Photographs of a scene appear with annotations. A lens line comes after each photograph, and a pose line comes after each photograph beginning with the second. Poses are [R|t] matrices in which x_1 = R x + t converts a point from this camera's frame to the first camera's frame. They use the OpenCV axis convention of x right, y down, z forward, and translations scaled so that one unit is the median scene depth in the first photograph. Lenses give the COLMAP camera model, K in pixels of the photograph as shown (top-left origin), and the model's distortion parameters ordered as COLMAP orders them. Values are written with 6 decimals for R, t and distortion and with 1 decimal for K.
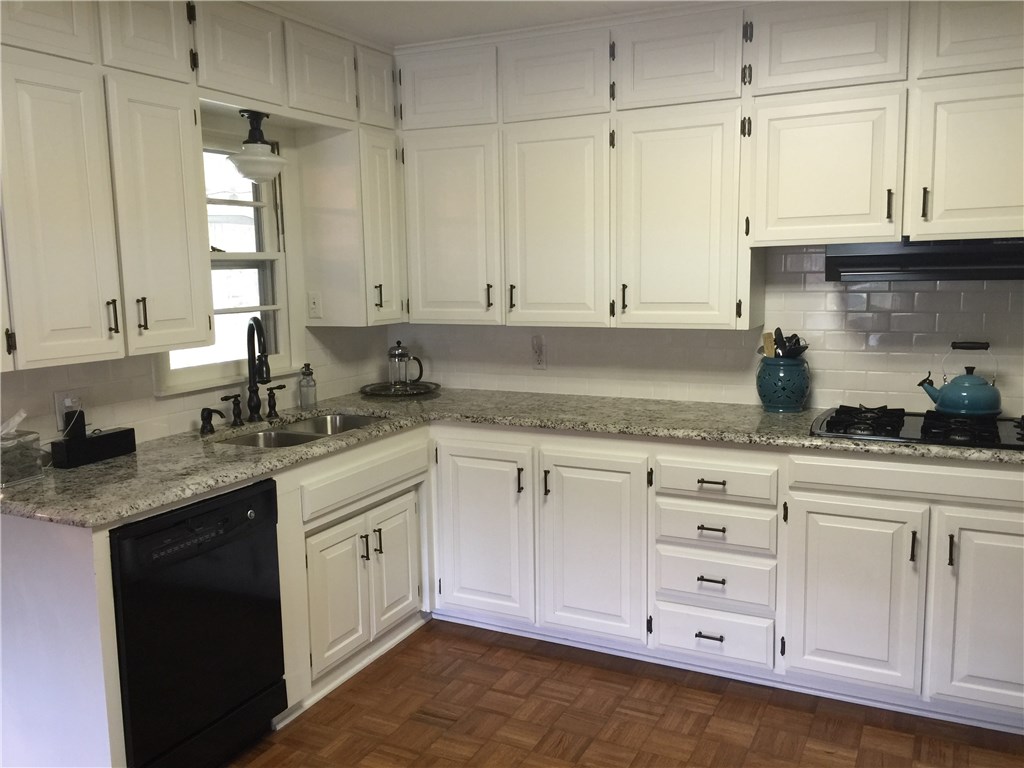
lens RADIAL K [[872.7, 0, 512.0], [0, 872.7, 384.0], [0, 0, 1]] dist [0.077113, -0.112786]
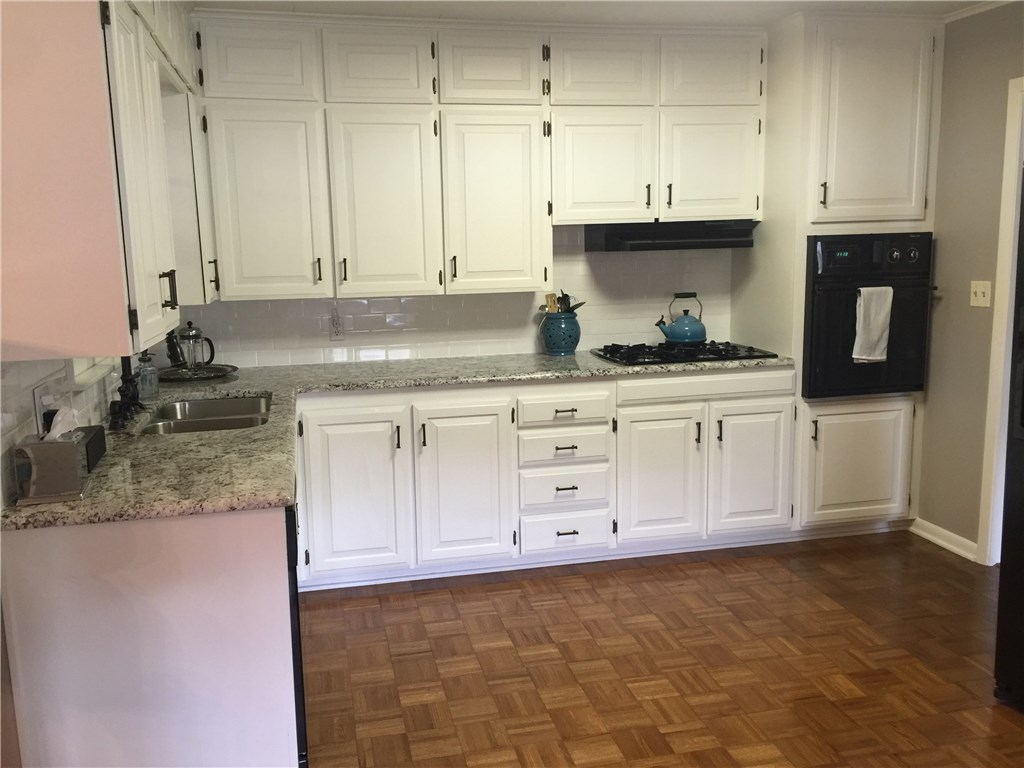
lens RADIAL K [[872.7, 0, 512.0], [0, 872.7, 384.0], [0, 0, 1]] dist [0.077113, -0.112786]
pose [[0.768202, -0.103249, 0.631827, -0.598783], [0.093652, 0.994416, 0.048635, 0.004758], [-0.633320, 0.021810, 0.773582, 0.069570]]
